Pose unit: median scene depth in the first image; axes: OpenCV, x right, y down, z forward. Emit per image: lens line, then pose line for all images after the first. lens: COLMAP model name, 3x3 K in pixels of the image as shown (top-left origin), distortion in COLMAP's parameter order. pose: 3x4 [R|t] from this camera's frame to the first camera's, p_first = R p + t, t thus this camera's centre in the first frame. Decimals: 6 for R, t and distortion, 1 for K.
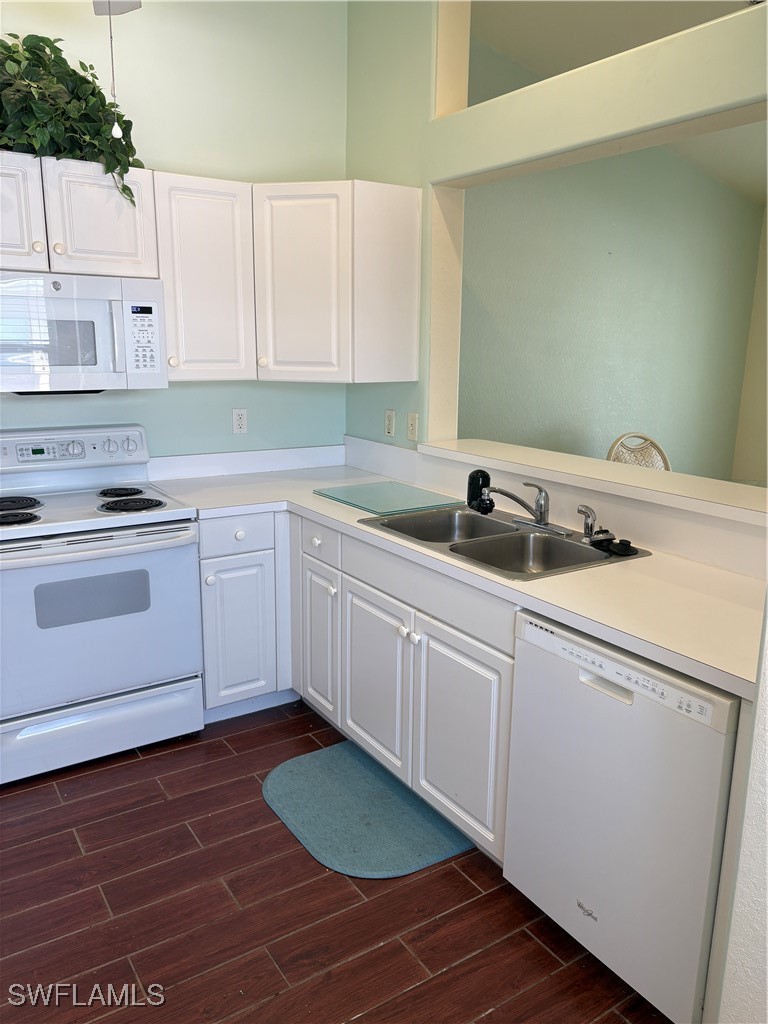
lens RADIAL K [[770.0, 0, 384.4], [0, 770.0, 514.5], [0, 0, 1]] dist [0.017678, -0.029717]
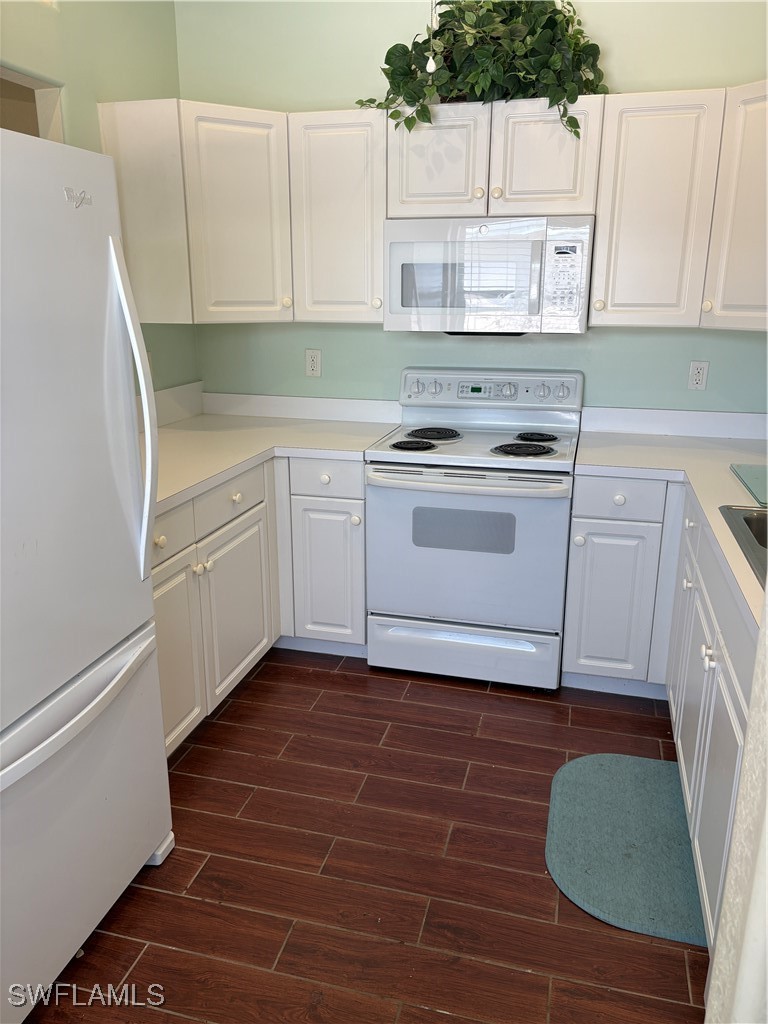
lens RADIAL K [[770.0, 0, 379.5], [0, 770.0, 519.6], [0, 0, 1]] dist [0.017678, -0.029717]
pose [[0.662586, 0.206619, -0.719922, 0.312872], [-0.153223, 0.978261, 0.139743, -0.037865], [0.733146, 0.017717, 0.679841, 0.195572]]
